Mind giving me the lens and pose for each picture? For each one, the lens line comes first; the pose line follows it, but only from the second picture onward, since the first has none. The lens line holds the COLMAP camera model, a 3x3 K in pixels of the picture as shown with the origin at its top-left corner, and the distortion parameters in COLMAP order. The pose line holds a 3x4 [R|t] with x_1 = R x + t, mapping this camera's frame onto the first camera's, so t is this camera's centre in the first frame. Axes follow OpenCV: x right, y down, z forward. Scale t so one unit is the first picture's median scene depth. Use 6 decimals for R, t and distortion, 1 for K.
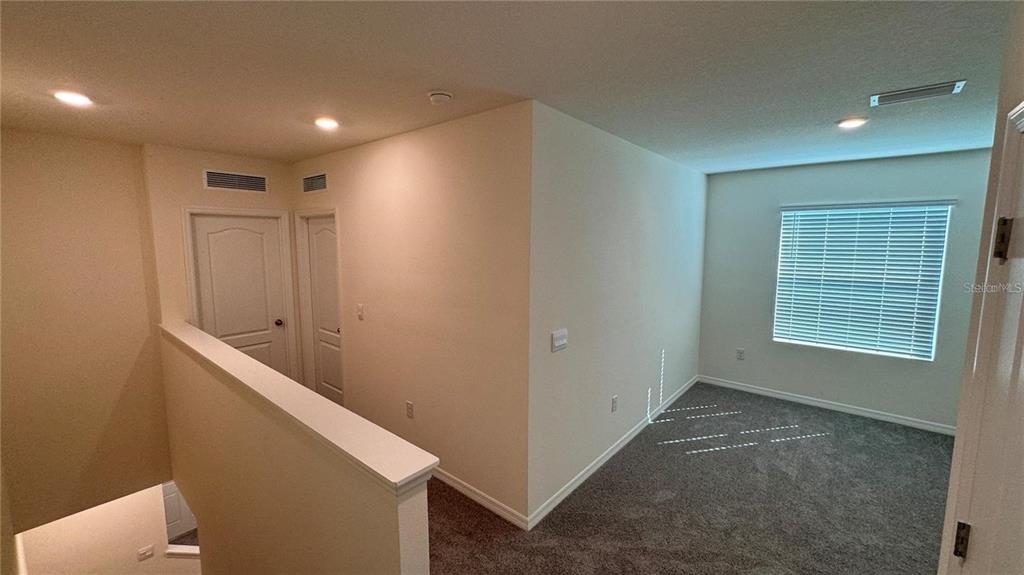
lens RADIAL K [[410.9, 0, 511.7], [0, 410.9, 288.7], [0, 0, 1]] dist [-0.002046, 0.000004]
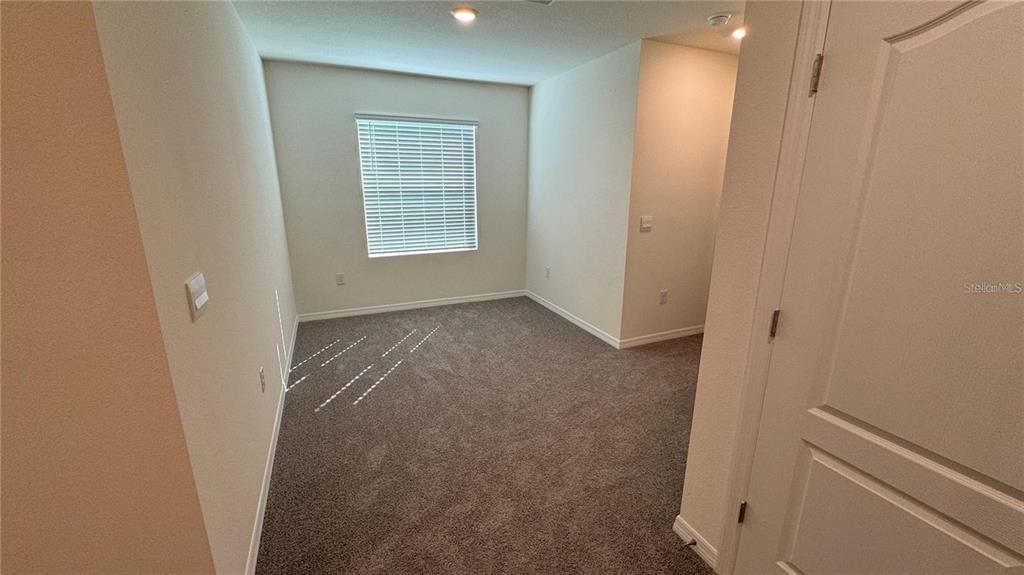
lens RADIAL K [[410.9, 0, 514.5], [0, 410.9, 284.6], [0, 0, 1]] dist [-0.002046, 0.000004]
pose [[0.436655, -0.224986, 0.871042, -0.098113], [0.105332, 0.974350, 0.198867, 0.036401], [-0.893441, 0.004913, 0.449153, 0.292877]]
